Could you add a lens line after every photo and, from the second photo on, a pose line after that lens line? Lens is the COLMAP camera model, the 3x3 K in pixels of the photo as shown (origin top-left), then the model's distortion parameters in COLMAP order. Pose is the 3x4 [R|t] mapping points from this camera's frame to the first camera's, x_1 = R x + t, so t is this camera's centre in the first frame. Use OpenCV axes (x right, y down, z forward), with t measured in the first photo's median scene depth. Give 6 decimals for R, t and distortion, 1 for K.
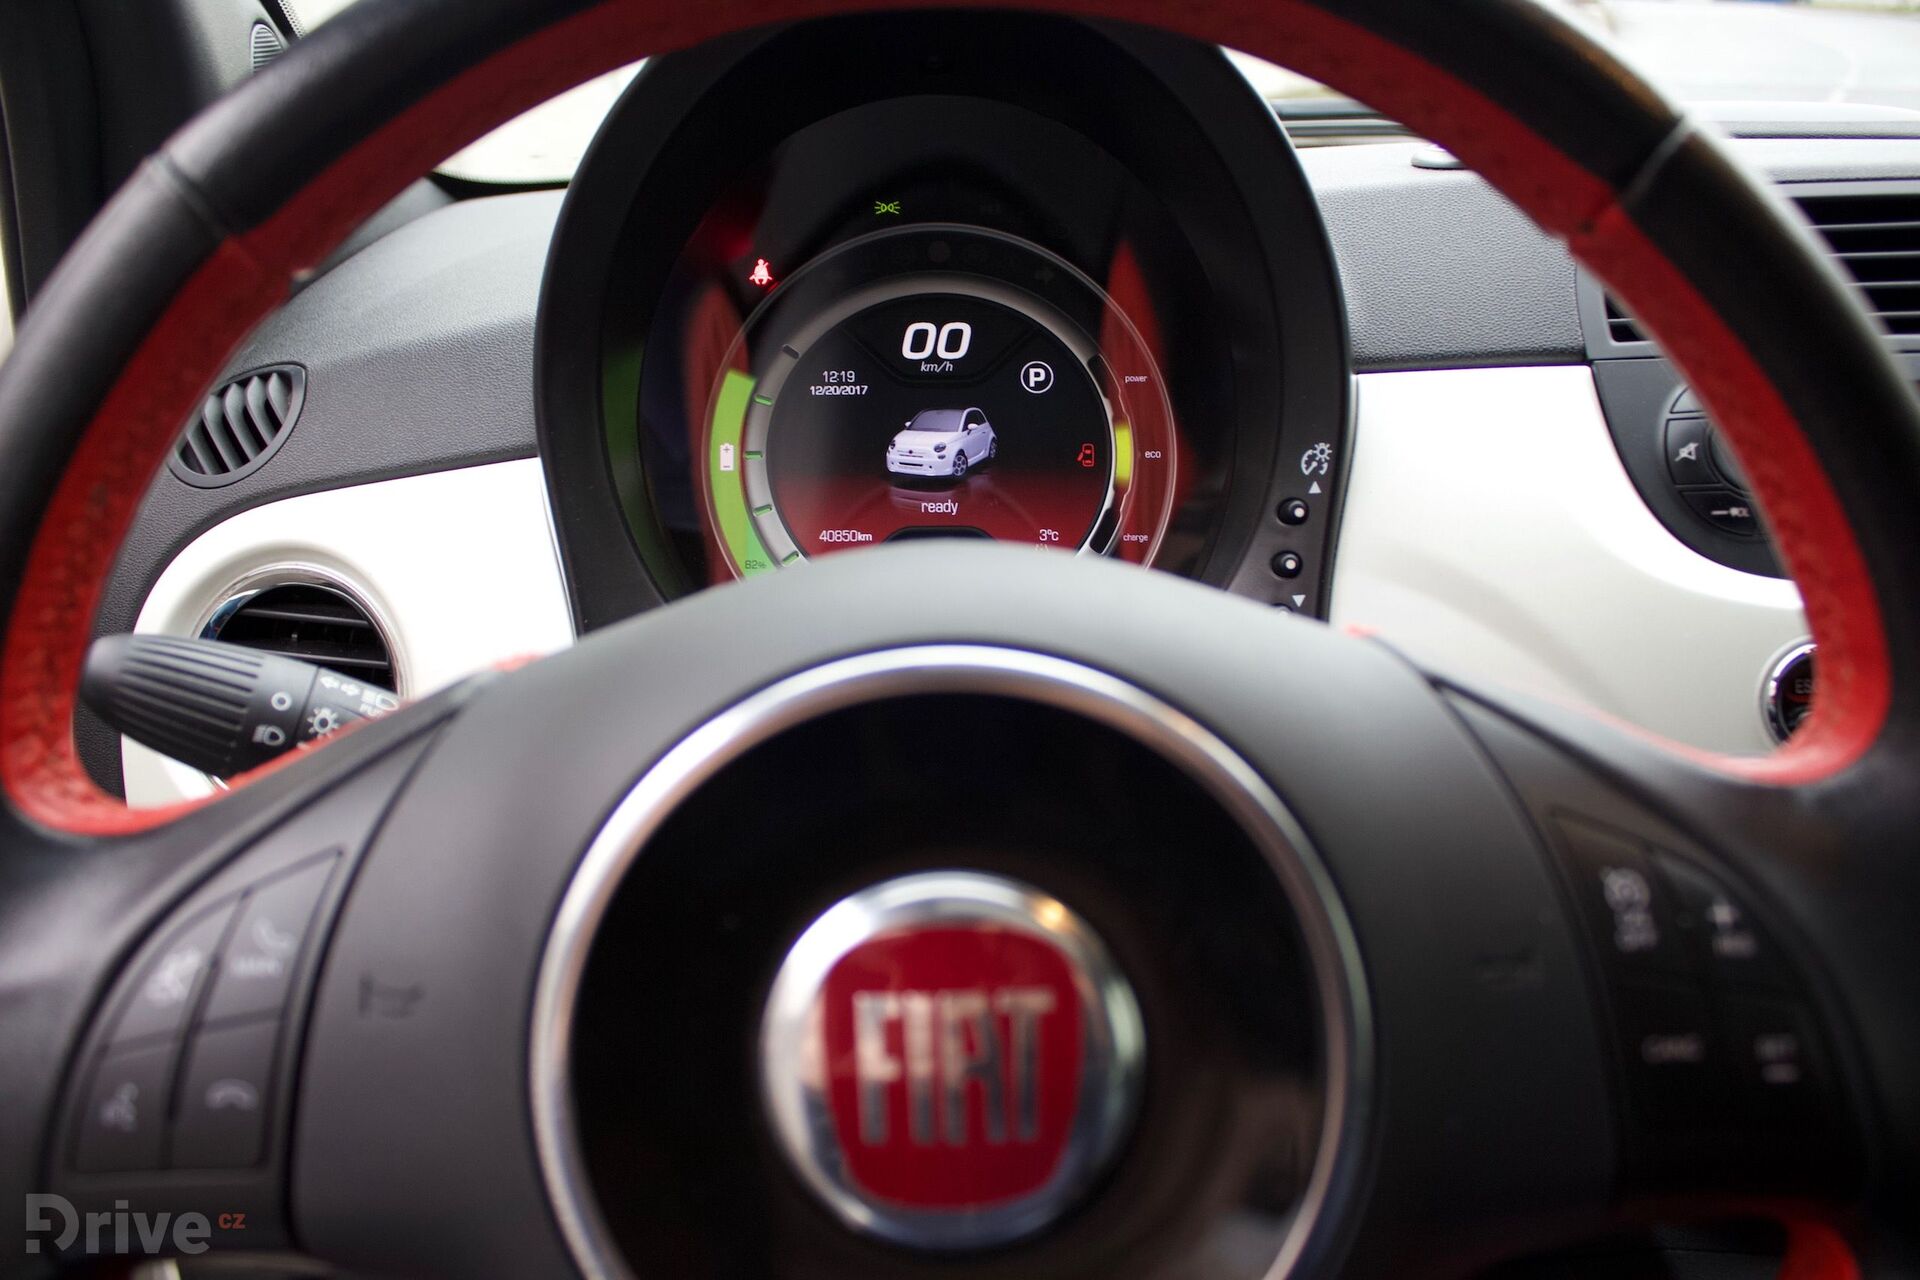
lens RADIAL K [[1556.7, 0, 930.9], [0, 1556.7, 640.0], [0, 0, 1]] dist [-0.187968, 0.231993]
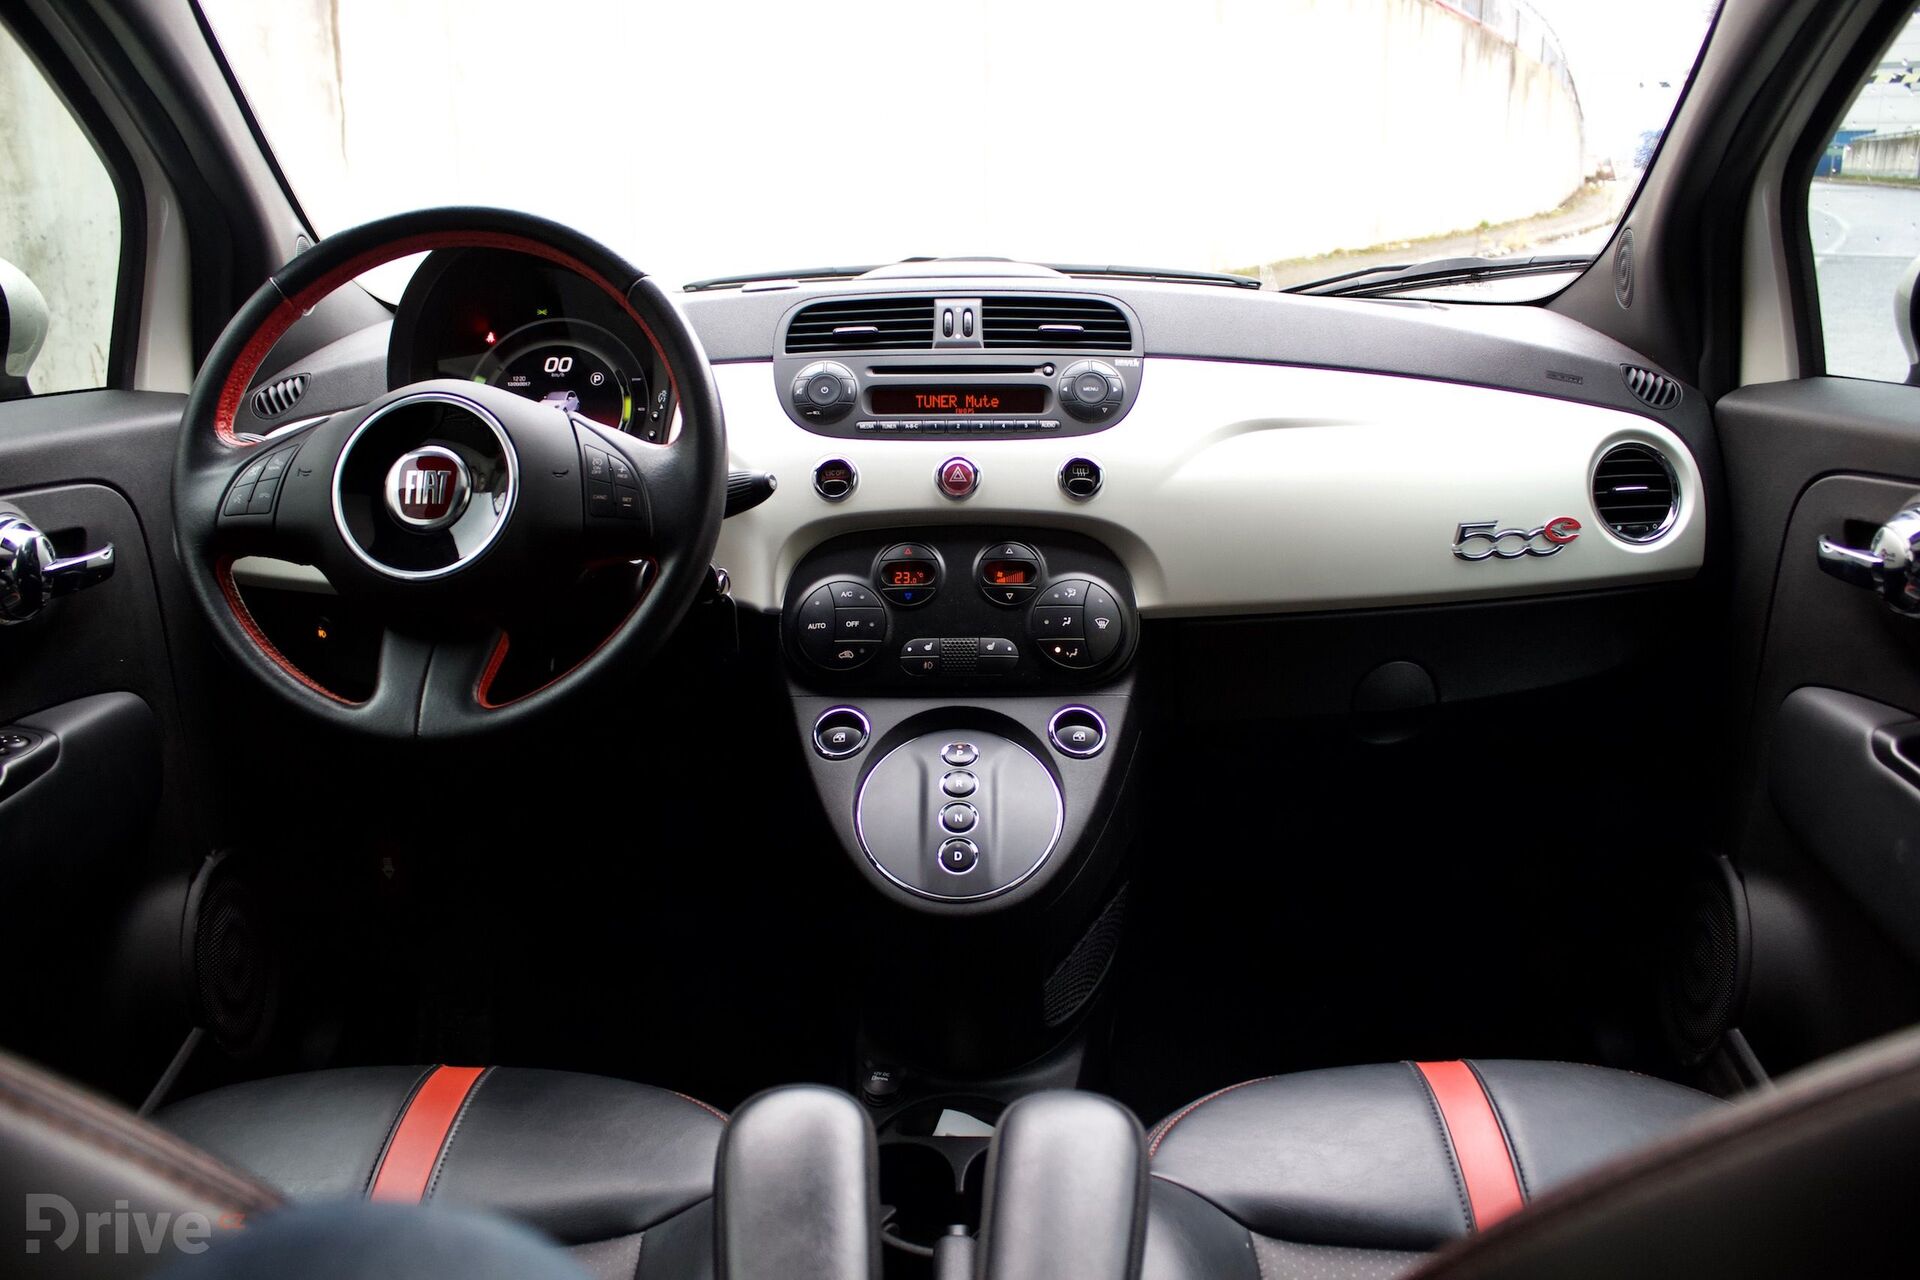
lens RADIAL K [[1556.7, 0, 930.9], [0, 1556.7, 640.0], [0, 0, 1]] dist [-0.187968, 0.231993]
pose [[0.999449, 0.013434, -0.030368, 0.689756], [-0.016439, 0.994751, -0.100997, 0.491011], [0.028851, 0.101441, 0.994423, -1.403689]]
